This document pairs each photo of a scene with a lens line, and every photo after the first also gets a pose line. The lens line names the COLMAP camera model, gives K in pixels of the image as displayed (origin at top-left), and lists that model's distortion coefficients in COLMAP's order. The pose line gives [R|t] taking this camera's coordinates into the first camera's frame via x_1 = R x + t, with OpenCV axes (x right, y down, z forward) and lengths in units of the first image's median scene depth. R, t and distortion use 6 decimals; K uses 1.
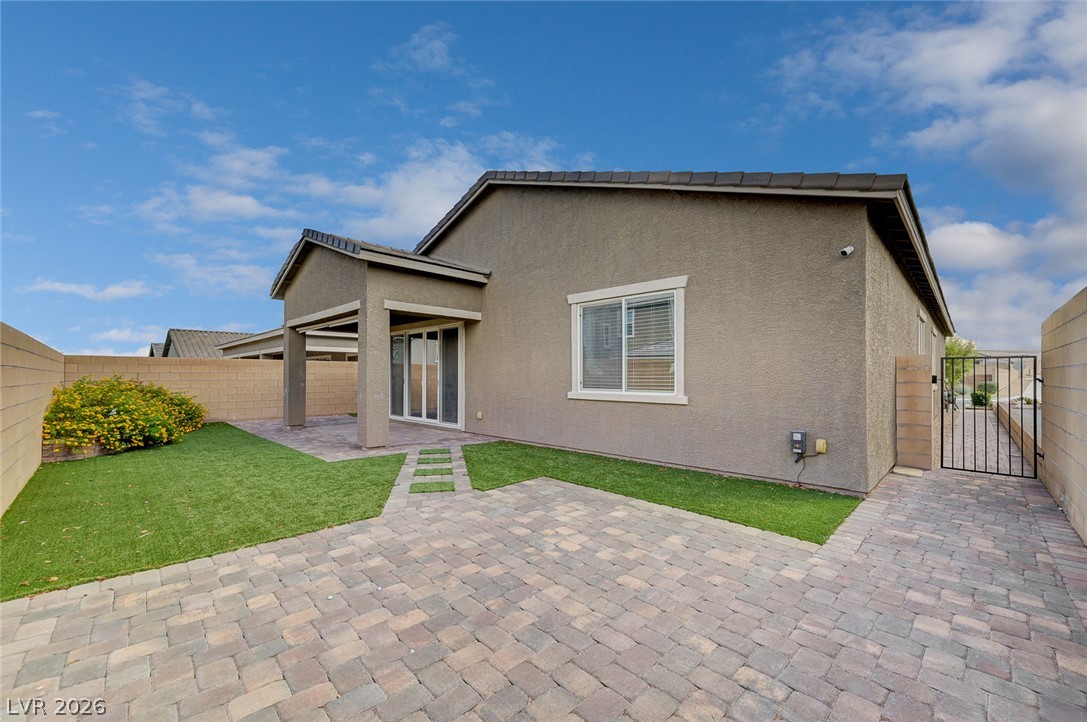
lens RADIAL K [[429.9, 0, 547.3], [0, 429.9, 371.9], [0, 0, 1]] dist [-0.003279, 0.000194]
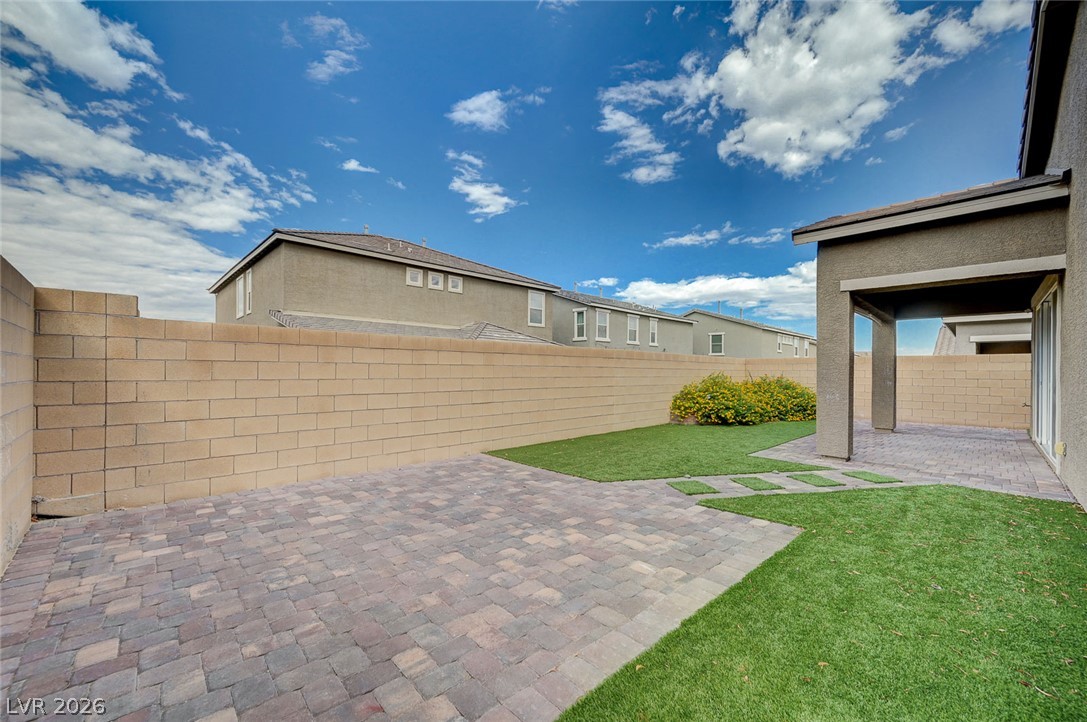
lens RADIAL K [[429.9, 0, 547.3], [0, 429.9, 371.9], [0, 0, 1]] dist [-0.003279, 0.000194]
pose [[-0.007260, 0.000982, -0.999973, 0.938959], [0.003640, 0.999993, 0.000956, 0.009045], [0.999967, -0.003633, -0.007264, 0.915109]]
